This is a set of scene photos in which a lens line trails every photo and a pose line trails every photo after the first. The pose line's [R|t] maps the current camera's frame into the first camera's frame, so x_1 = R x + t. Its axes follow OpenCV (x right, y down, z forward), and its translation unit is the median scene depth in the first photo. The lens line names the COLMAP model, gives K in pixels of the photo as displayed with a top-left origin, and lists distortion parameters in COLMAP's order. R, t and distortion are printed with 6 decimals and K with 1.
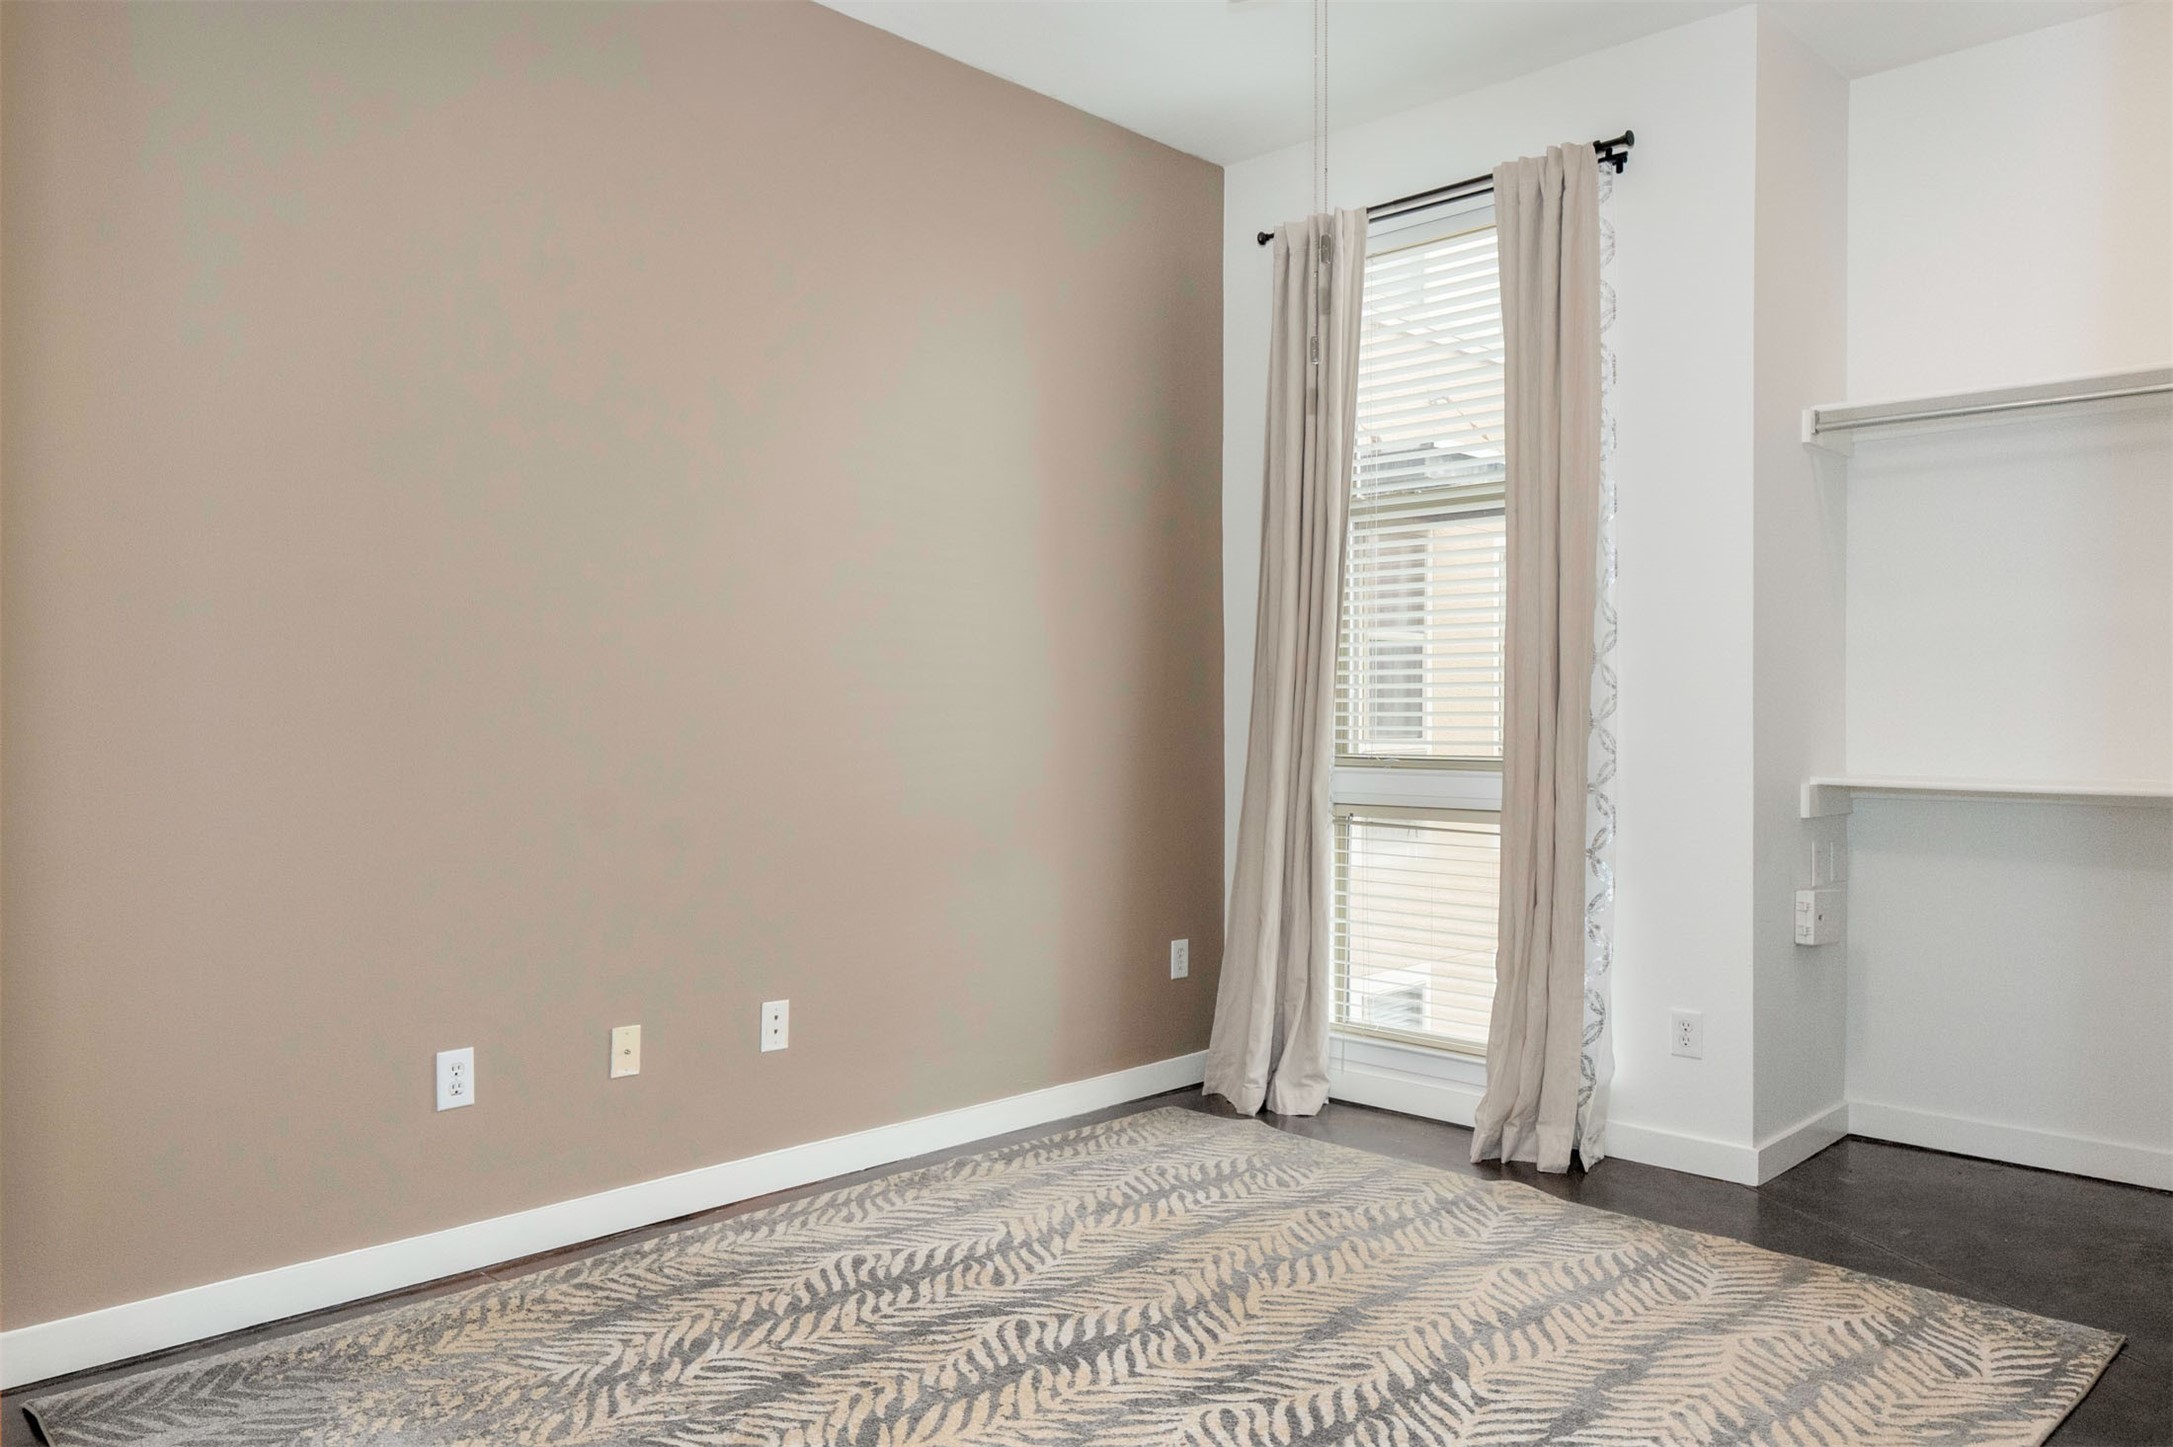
lens RADIAL K [[1542.5, 0, 1067.4], [0, 1542.5, 726.0], [0, 0, 1]] dist [0.004830, -0.006236]
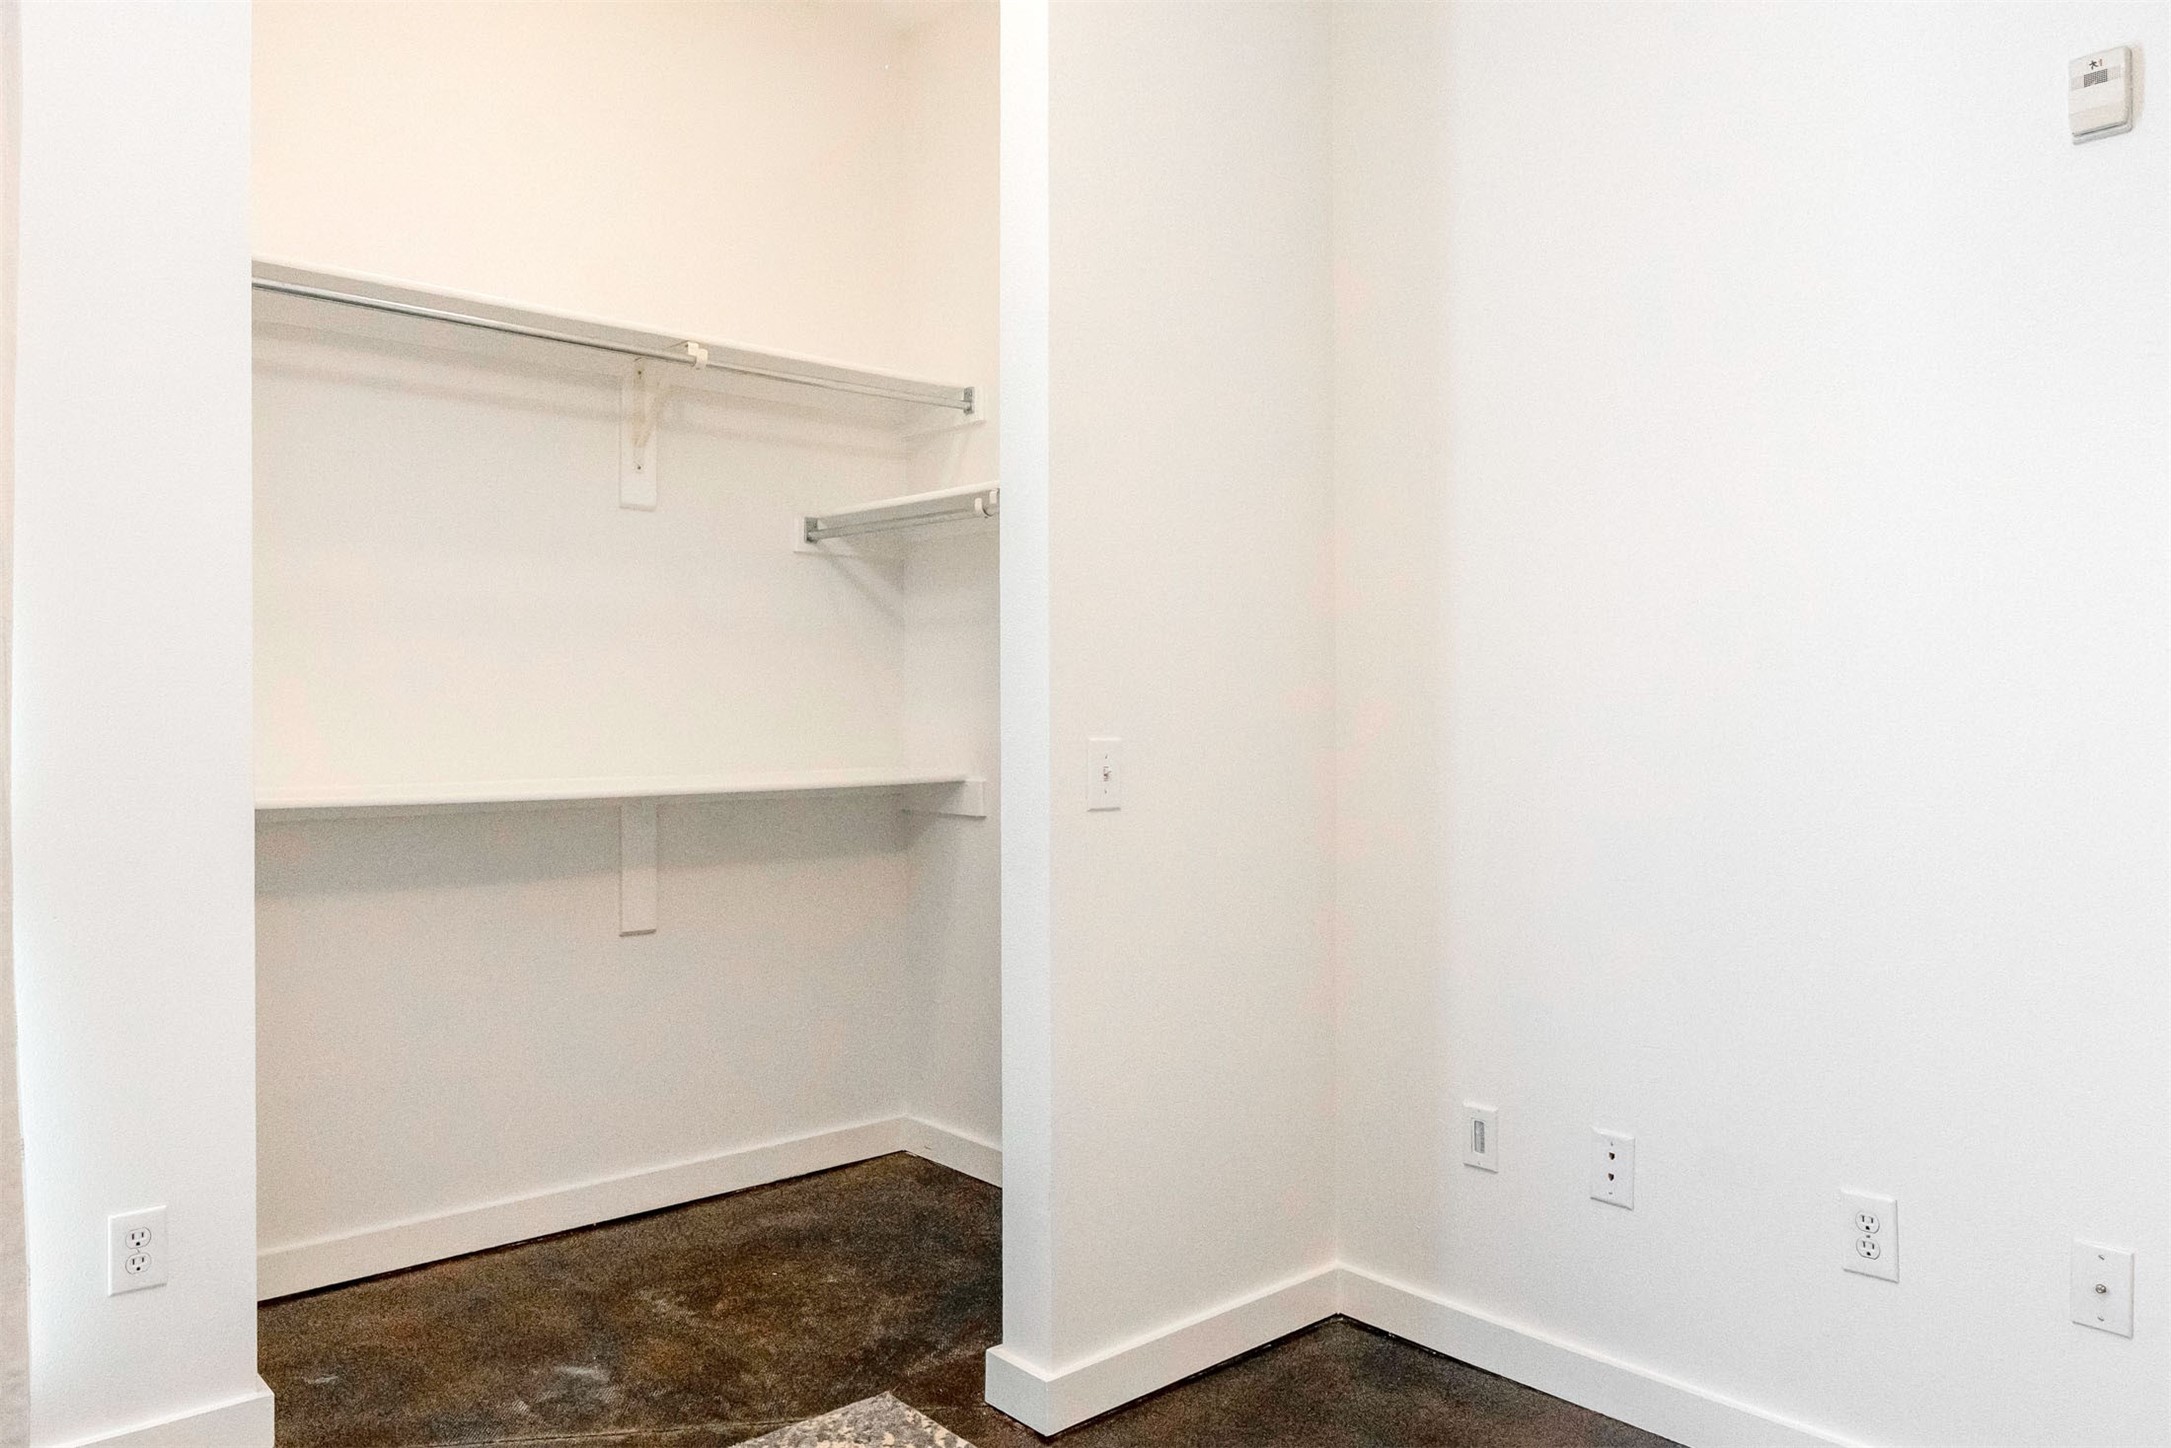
lens RADIAL K [[1541.1, 0, 1053.2], [0, 1541.1, 700.9], [0, 0, 1]] dist [0.004830, -0.006236]
pose [[0.099608, -0.005902, 0.995009, -0.196749], [0.002545, 0.999981, 0.005677, -0.016370], [-0.995024, 0.001967, 0.099621, 0.766225]]
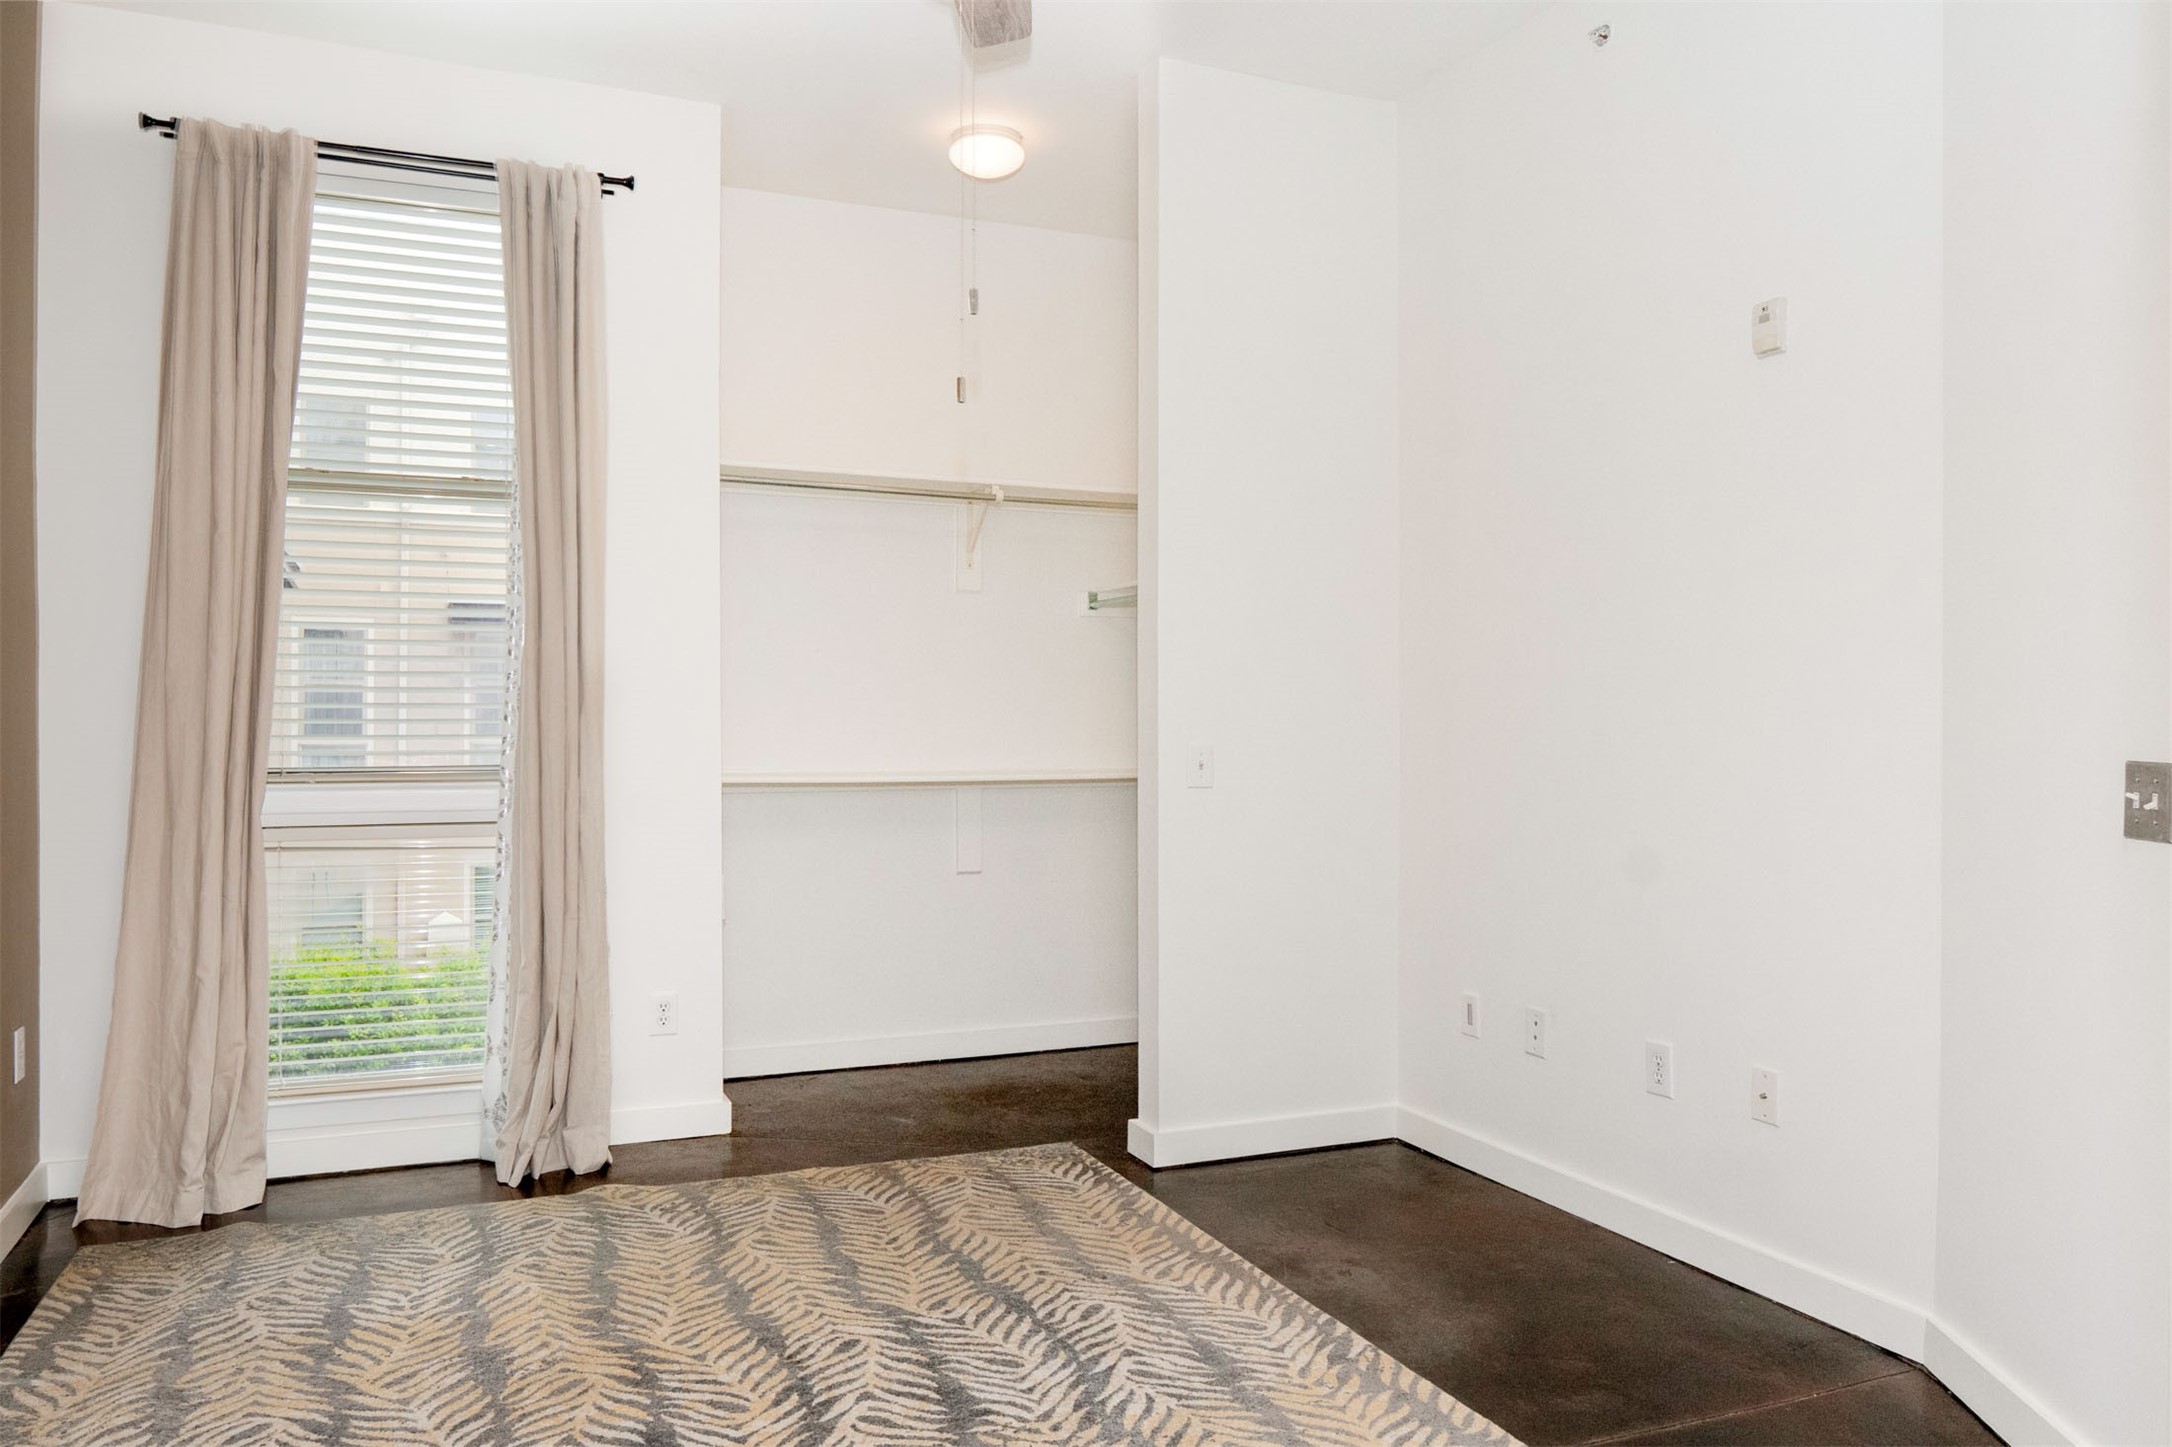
lens RADIAL K [[1541.8, 0, 1078.8], [0, 1541.8, 710.3], [0, 0, 1]] dist [0.004830, -0.006236]
pose [[0.386728, 0.004061, 0.922185, -0.644661], [0.003147, 0.999979, -0.005723, -0.011248], [-0.922189, 0.005115, 0.386707, 0.393852]]
